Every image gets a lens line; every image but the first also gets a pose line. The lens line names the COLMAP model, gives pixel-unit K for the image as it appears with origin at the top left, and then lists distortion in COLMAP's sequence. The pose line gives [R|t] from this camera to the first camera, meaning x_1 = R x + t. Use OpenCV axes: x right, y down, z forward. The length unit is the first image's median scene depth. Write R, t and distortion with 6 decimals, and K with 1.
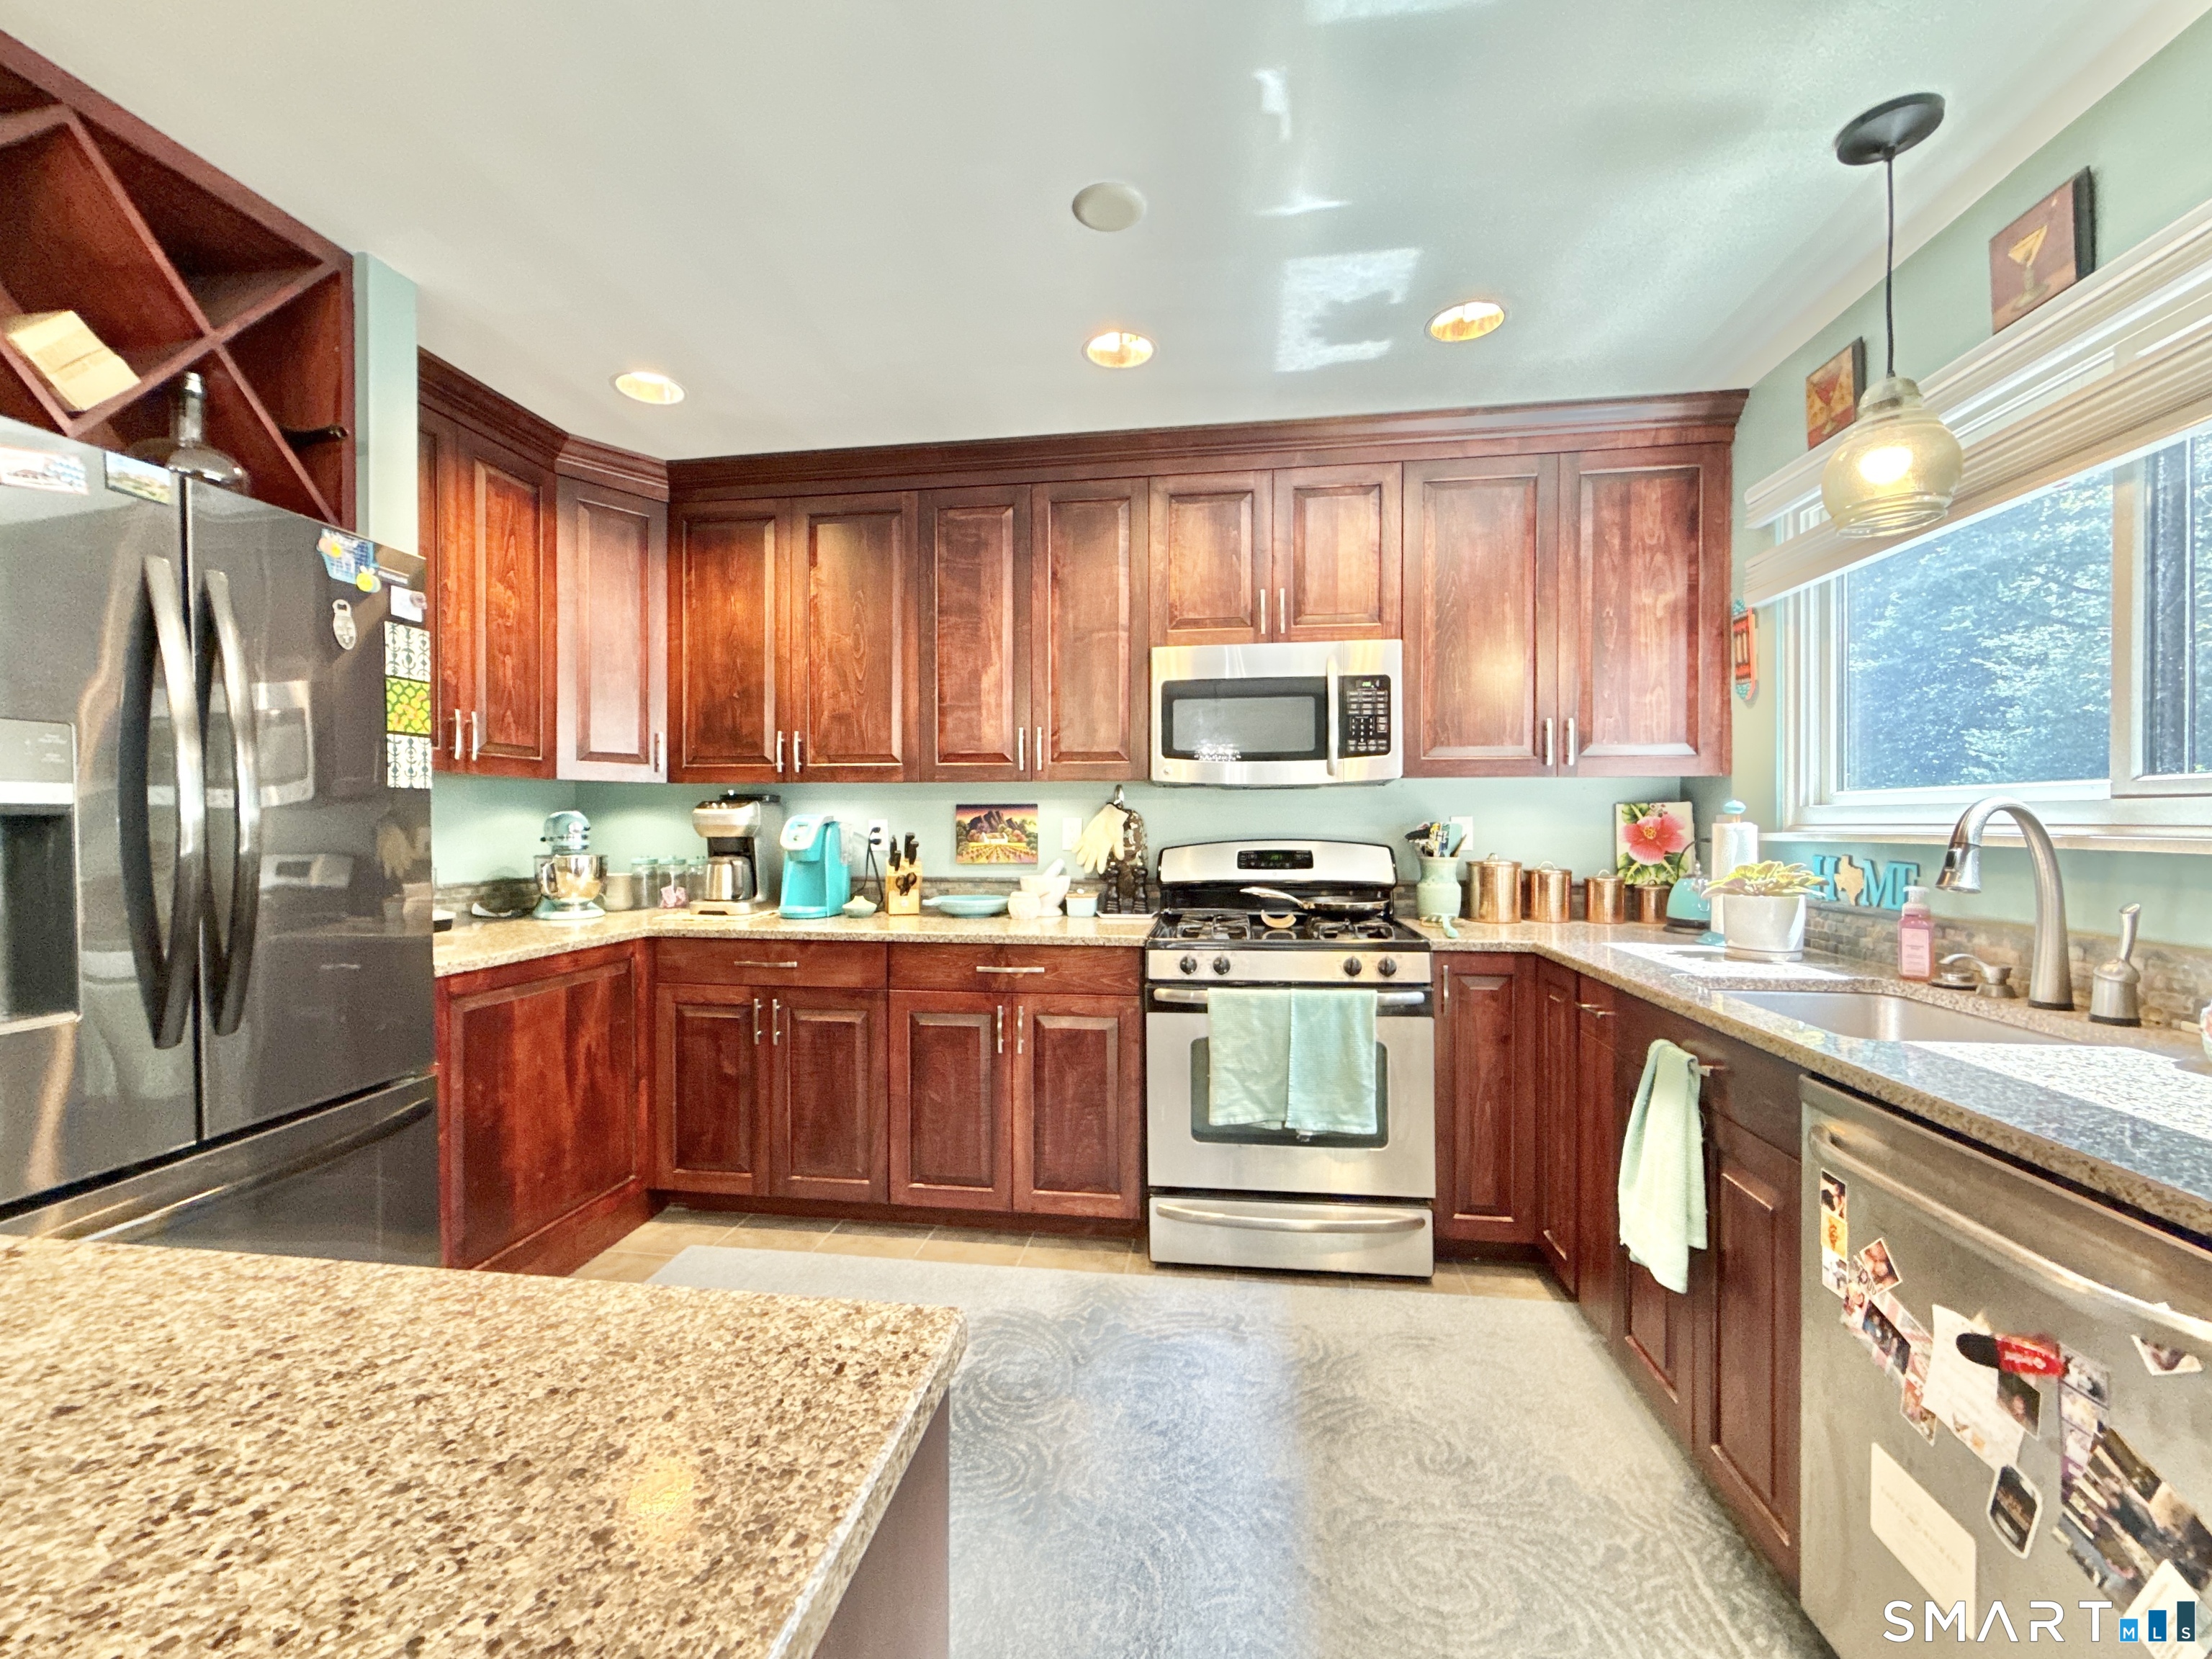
lens RADIAL K [[905.3, 0, 1104.5], [0, 905.3, 824.9], [0, 0, 1]] dist [0.003148, 0.000498]
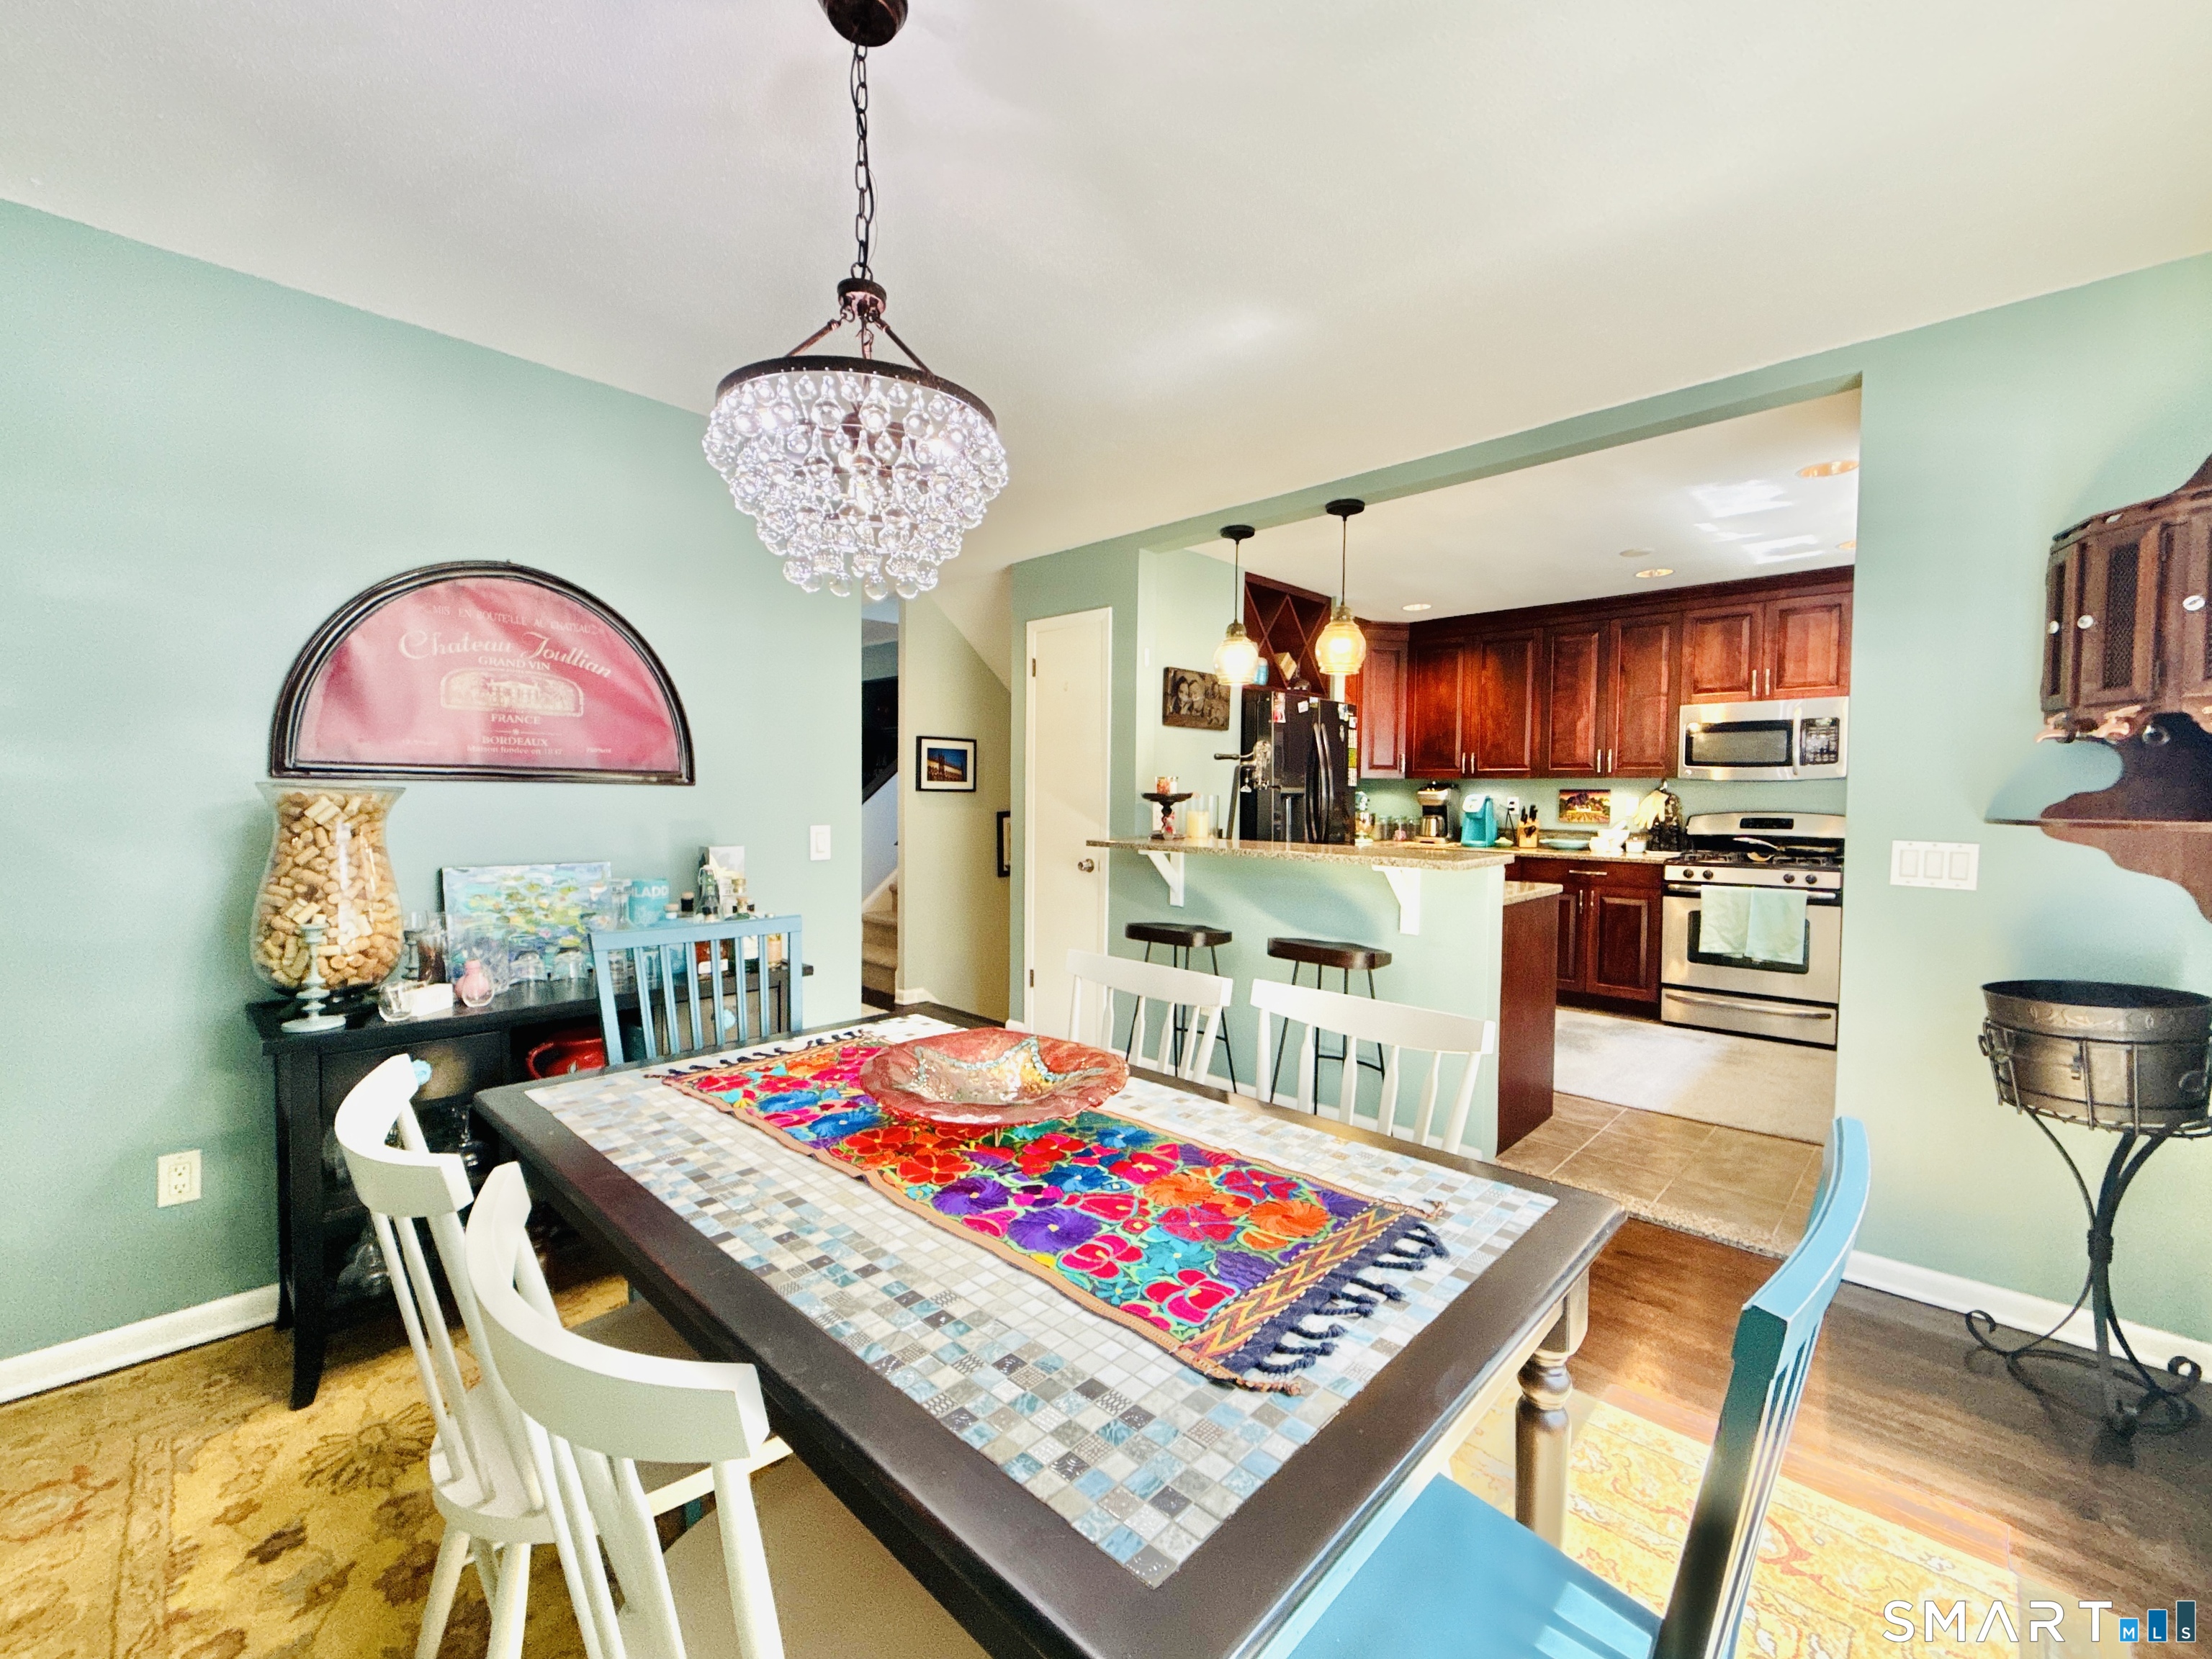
lens RADIAL K [[905.3, 0, 1106.0], [0, 905.3, 828.5], [0, 0, 1]] dist [0.003148, 0.000498]
pose [[0.811847, 0.030273, -0.583085, 0.180085], [-0.011909, 0.999306, 0.035301, 0.002689], [0.583749, -0.021715, 0.811644, -1.142363]]
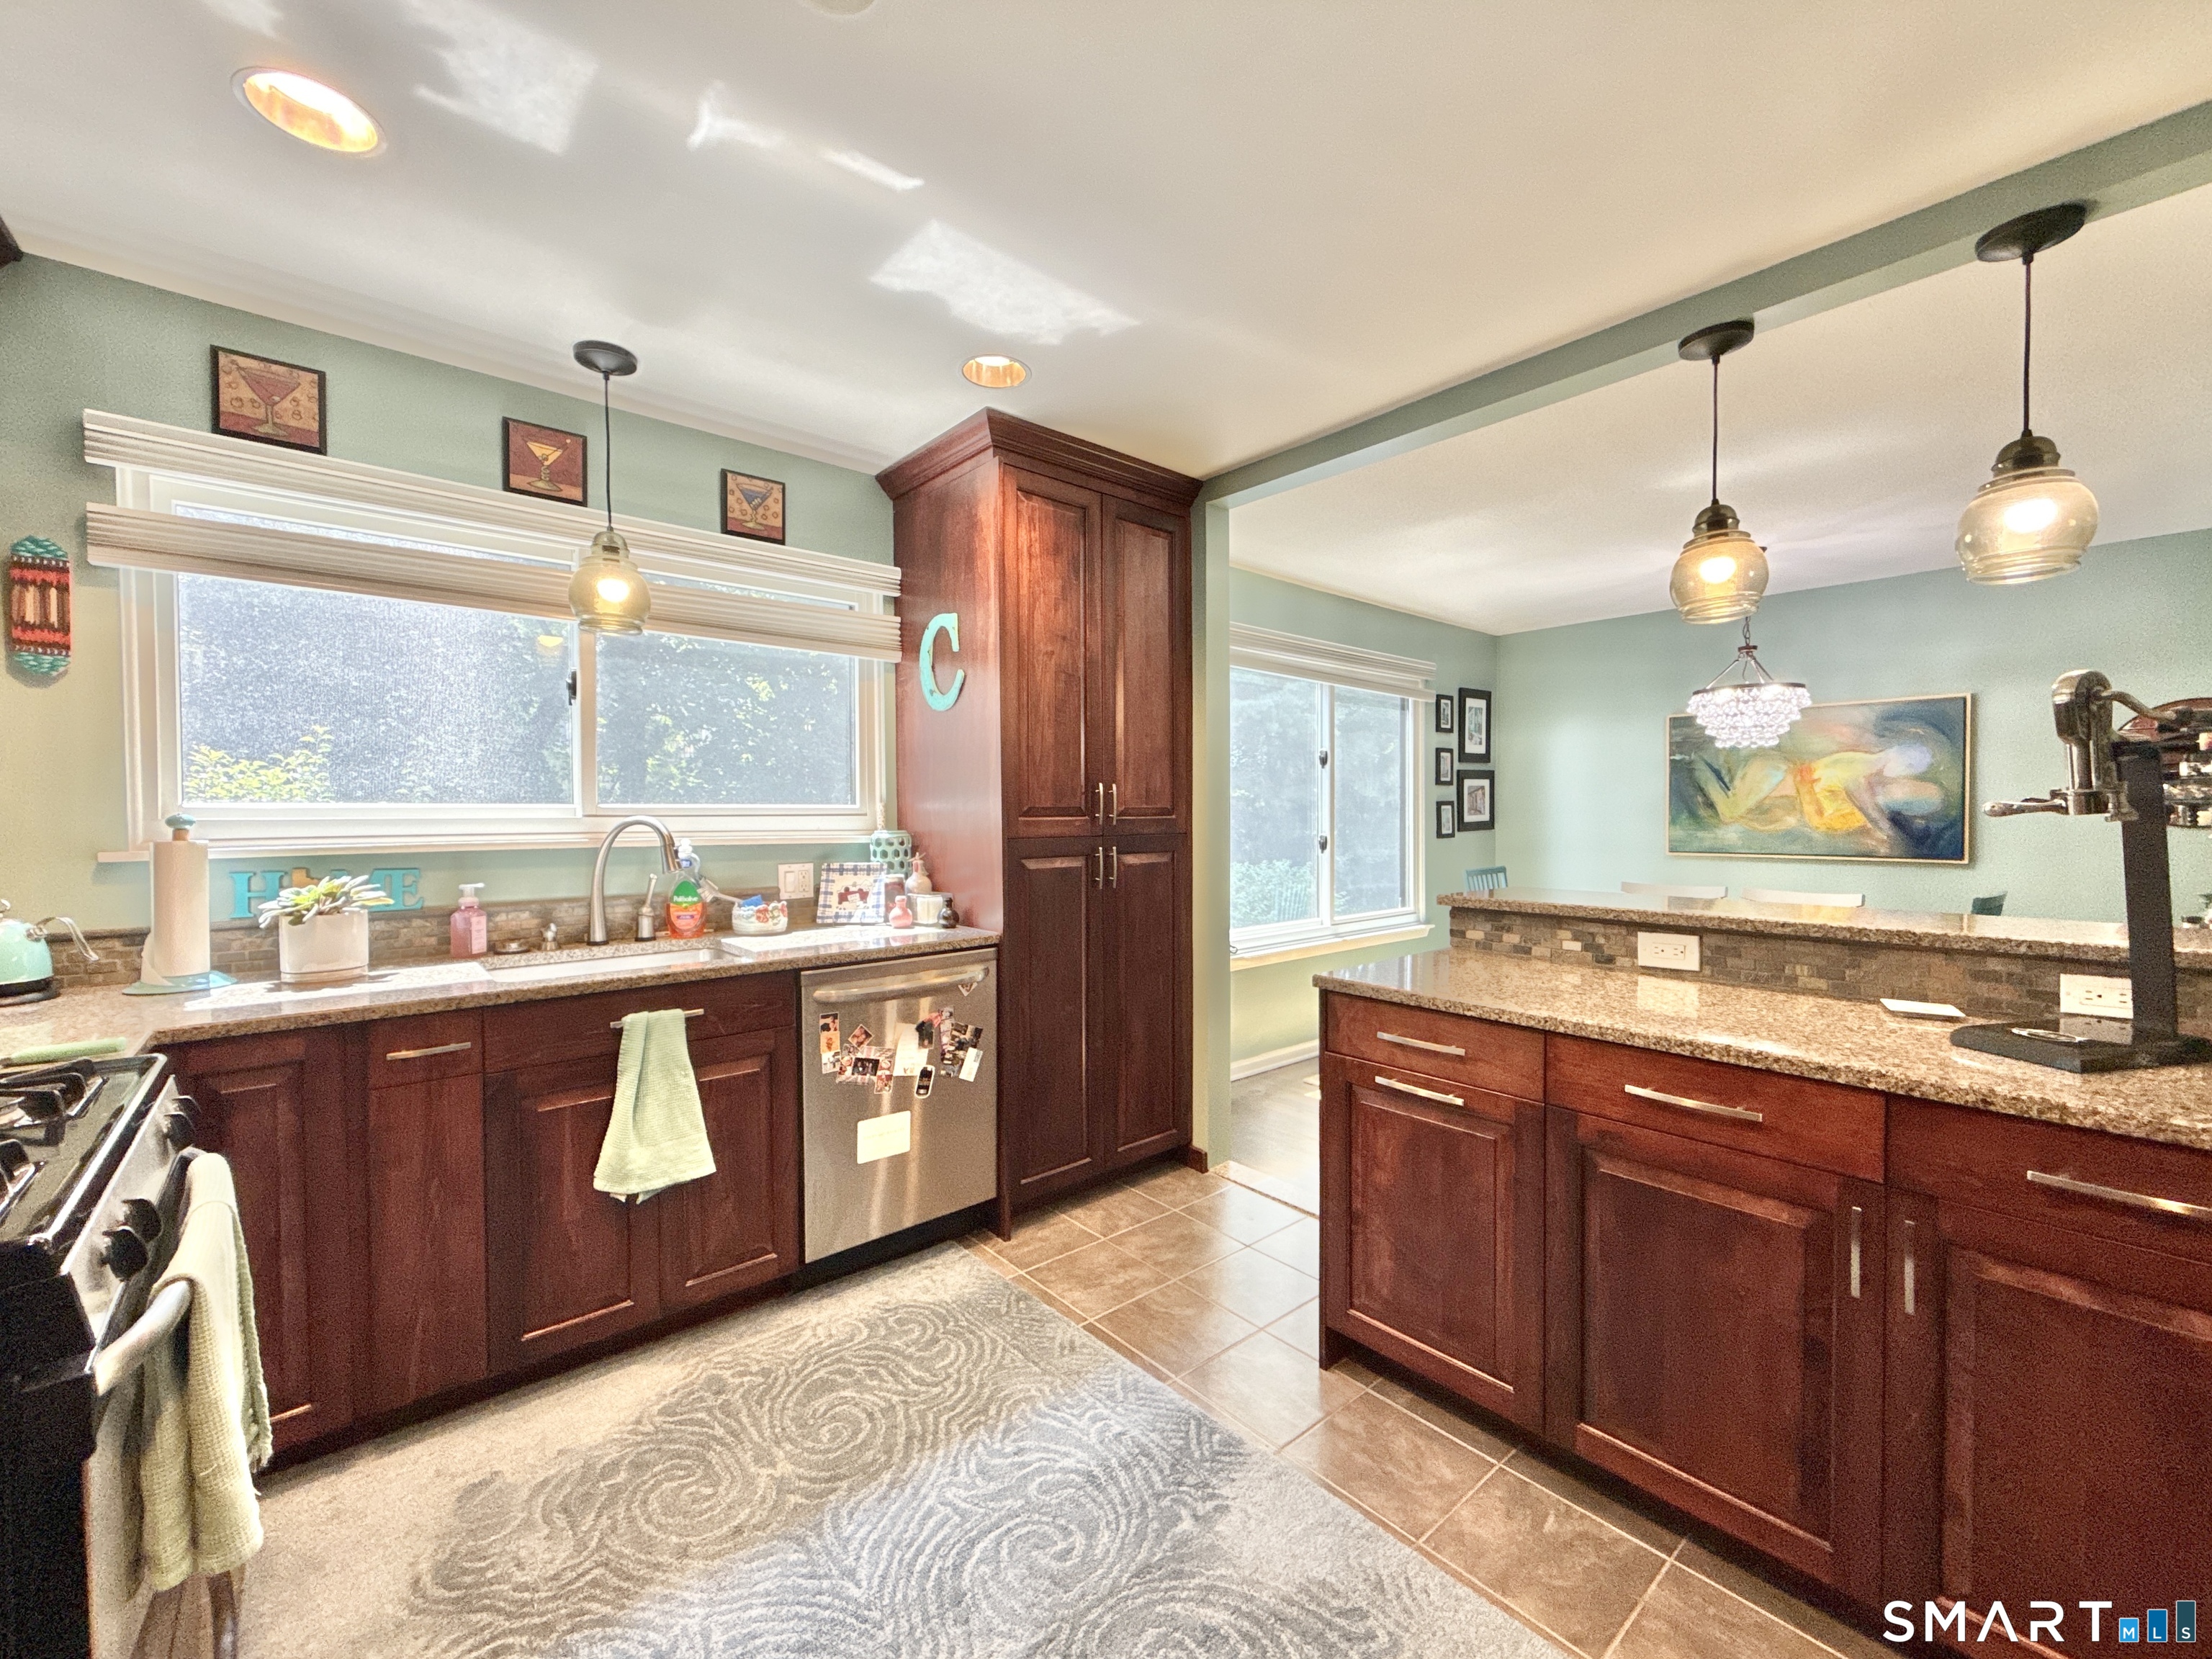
lens RADIAL K [[905.3, 0, 1104.3], [0, 905.3, 824.3], [0, 0, 1]] dist [0.003148, 0.000498]
pose [[-0.747074, -0.007613, 0.664697, -0.610536], [0.008323, 0.999749, 0.020804, -0.035055], [-0.664689, 0.021075, -0.746823, 1.356051]]
